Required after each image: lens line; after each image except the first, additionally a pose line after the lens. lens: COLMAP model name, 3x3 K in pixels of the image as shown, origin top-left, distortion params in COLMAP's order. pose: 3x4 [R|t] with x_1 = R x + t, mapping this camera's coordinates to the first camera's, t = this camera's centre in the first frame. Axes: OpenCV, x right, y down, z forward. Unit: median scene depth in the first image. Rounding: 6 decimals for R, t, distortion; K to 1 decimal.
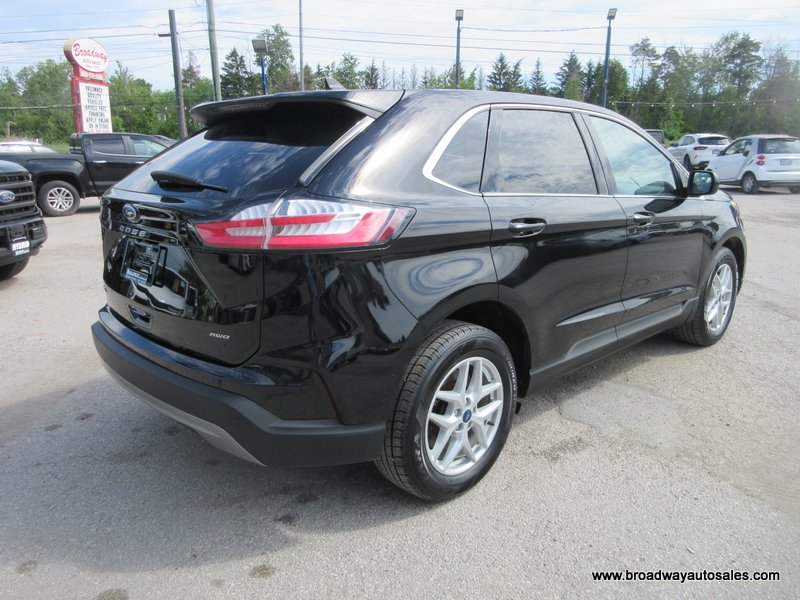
lens RADIAL K [[601.2, 0, 398.3], [0, 601.2, 300.6], [0, 0, 1]] dist [0.014506, -0.013040]
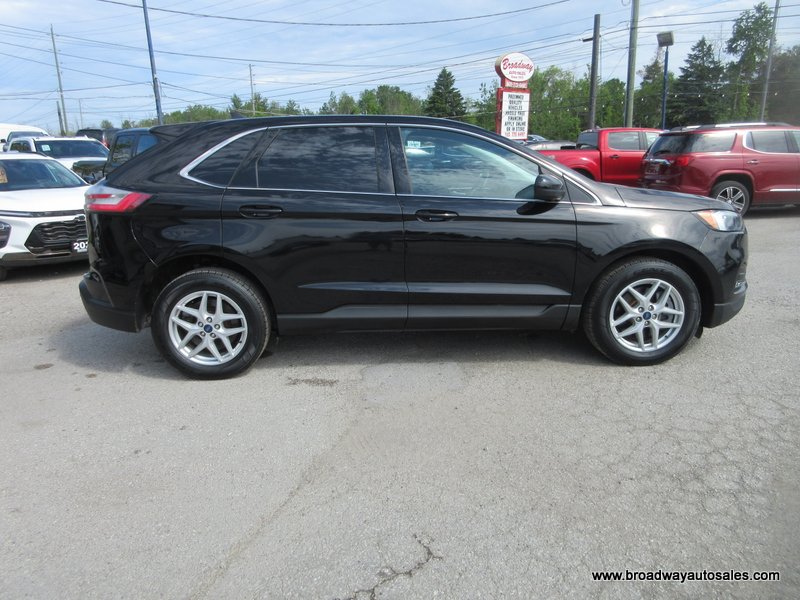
lens RADIAL K [[601.2, 0, 399.7], [0, 601.2, 299.7], [0, 0, 1]] dist [0.014506, -0.013040]
pose [[0.744051, 0.148558, -0.651397, 0.132588], [-0.146383, 0.987526, 0.058011, -0.004085], [0.651890, 0.052190, 0.756516, 0.012083]]
